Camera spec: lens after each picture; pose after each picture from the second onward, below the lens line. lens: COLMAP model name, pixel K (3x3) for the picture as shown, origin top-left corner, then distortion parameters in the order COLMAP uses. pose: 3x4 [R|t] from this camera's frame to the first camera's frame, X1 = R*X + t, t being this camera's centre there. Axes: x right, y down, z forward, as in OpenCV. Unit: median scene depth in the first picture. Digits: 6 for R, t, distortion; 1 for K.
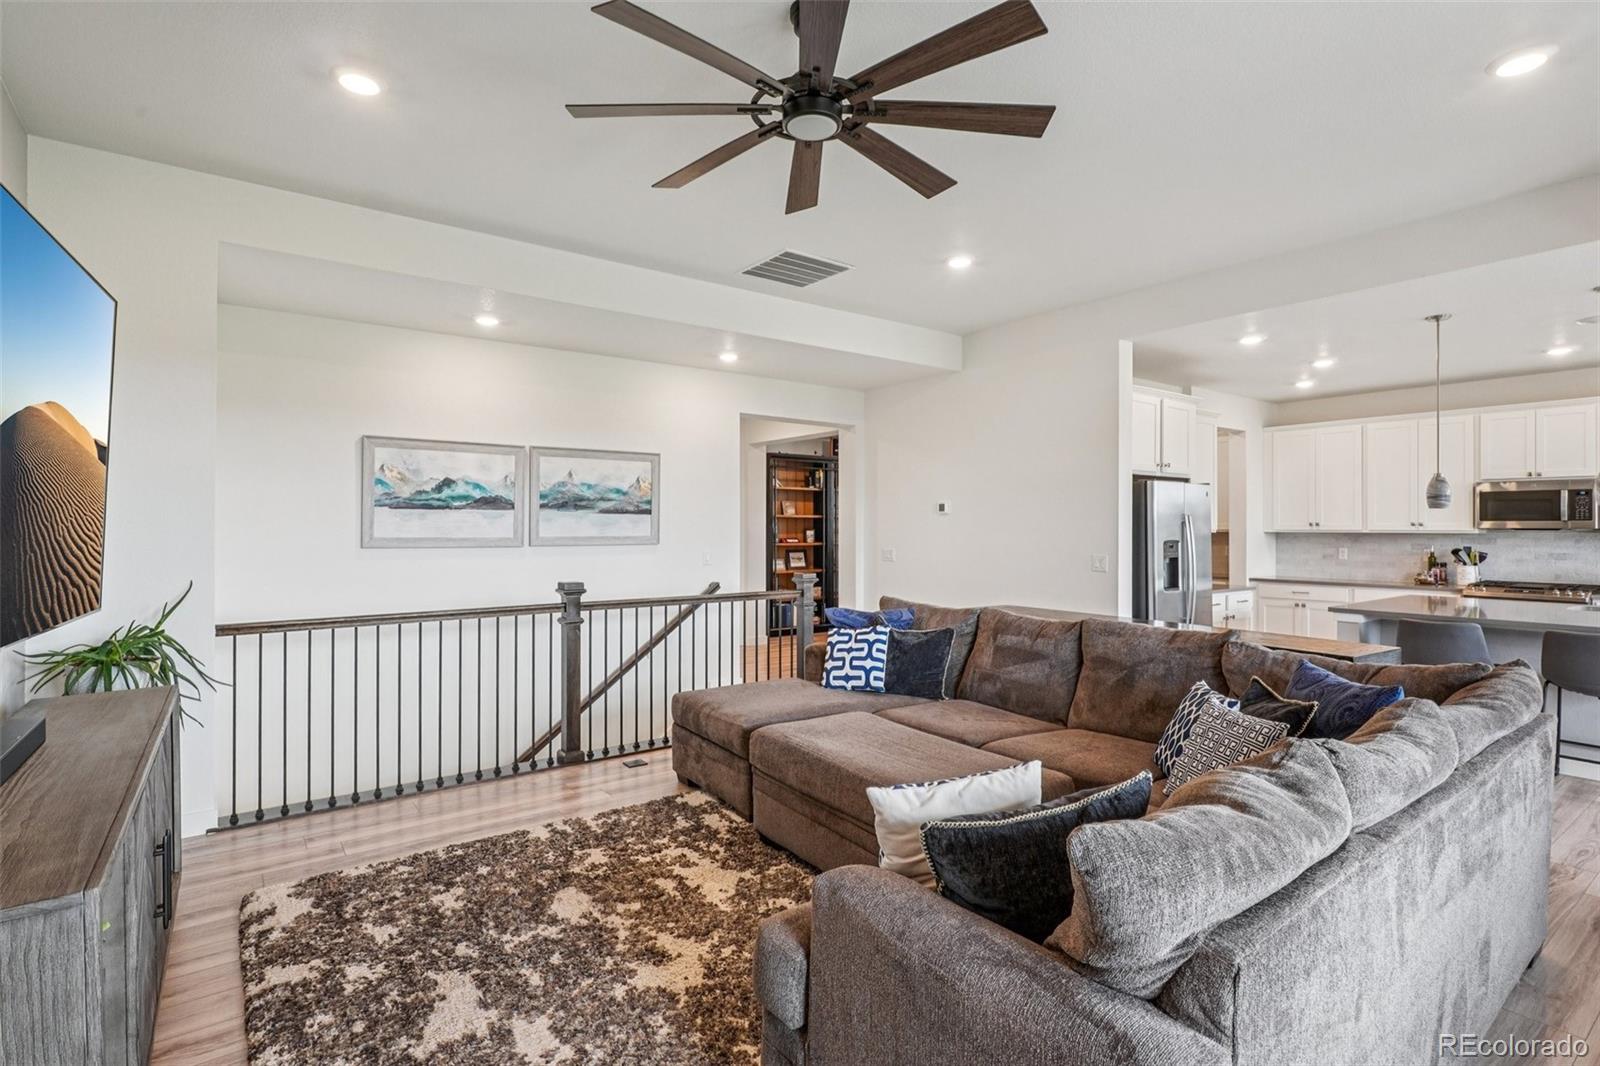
lens RADIAL K [[777.7, 0, 784.7], [0, 777.7, 523.9], [0, 0, 1]] dist [-0.011001, 0.000149]
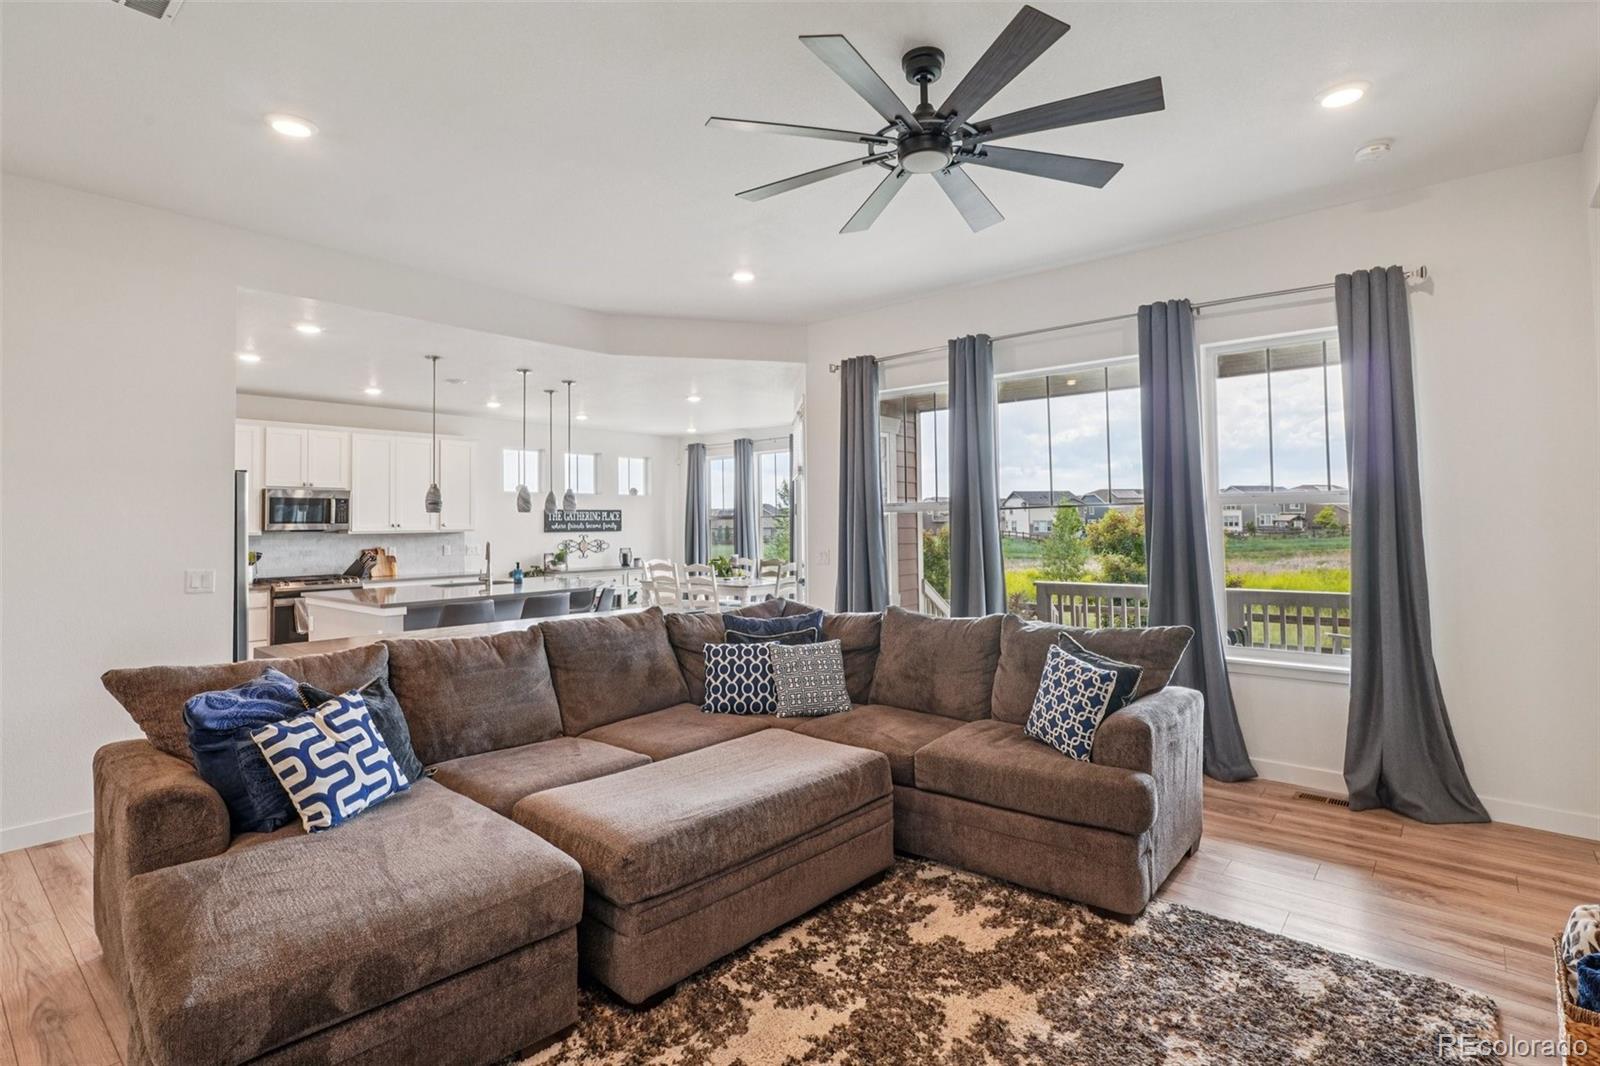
lens RADIAL K [[786.9, 0, 799.8], [0, 786.9, 492.3], [0, 0, 1]] dist [-0.001478, -0.000210]
pose [[-0.231649, 0.039114, 0.972013, -0.379628], [0.007791, 0.999234, -0.038352, 0.000377], [-0.972768, -0.001311, -0.231776, 0.544454]]
